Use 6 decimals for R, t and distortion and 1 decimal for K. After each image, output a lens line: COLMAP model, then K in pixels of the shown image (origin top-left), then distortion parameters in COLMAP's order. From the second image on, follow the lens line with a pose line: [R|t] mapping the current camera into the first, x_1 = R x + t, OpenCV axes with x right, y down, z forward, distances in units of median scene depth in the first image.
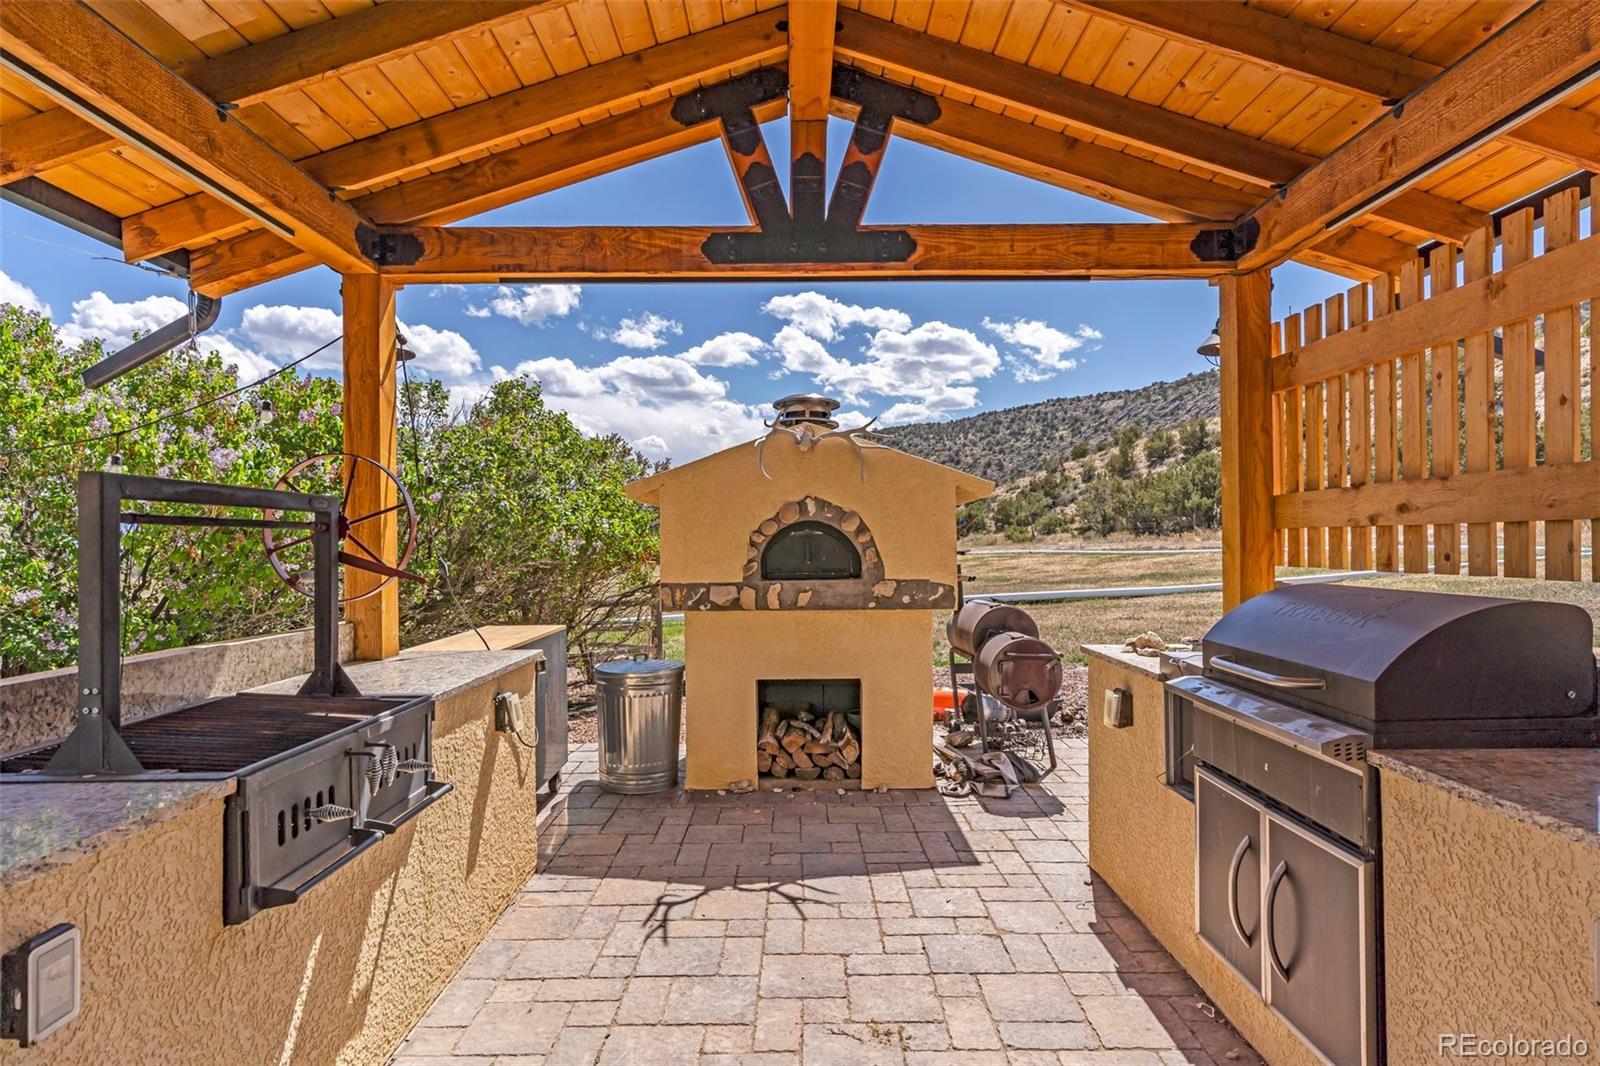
lens RADIAL K [[837.3, 0, 801.9], [0, 837.3, 541.6], [0, 0, 1]] dist [0.000661, -0.000469]
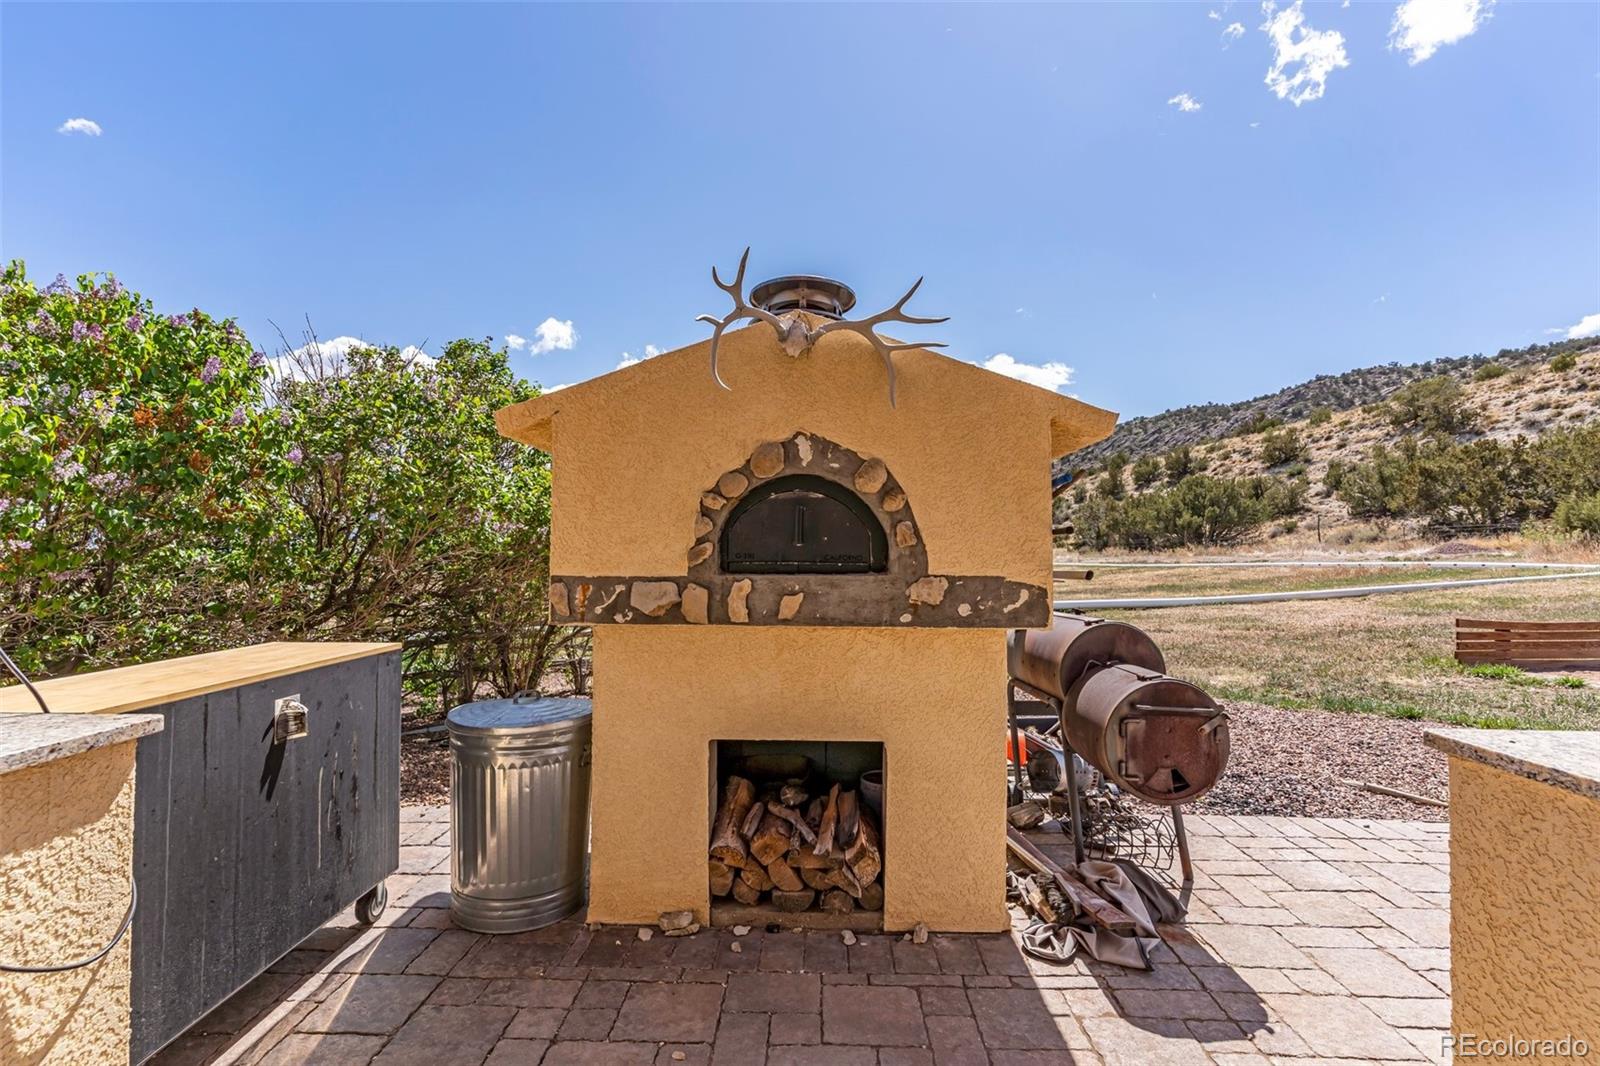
lens RADIAL K [[775.4, 0, 802.0], [0, 775.4, 540.0], [0, 0, 1]] dist [0.009650, -0.000050]
pose [[0.999617, 0.014697, -0.023450, 0.022626], [-0.015022, 0.999793, -0.013757, 0.028962], [0.023243, 0.014104, 0.999630, 0.449985]]
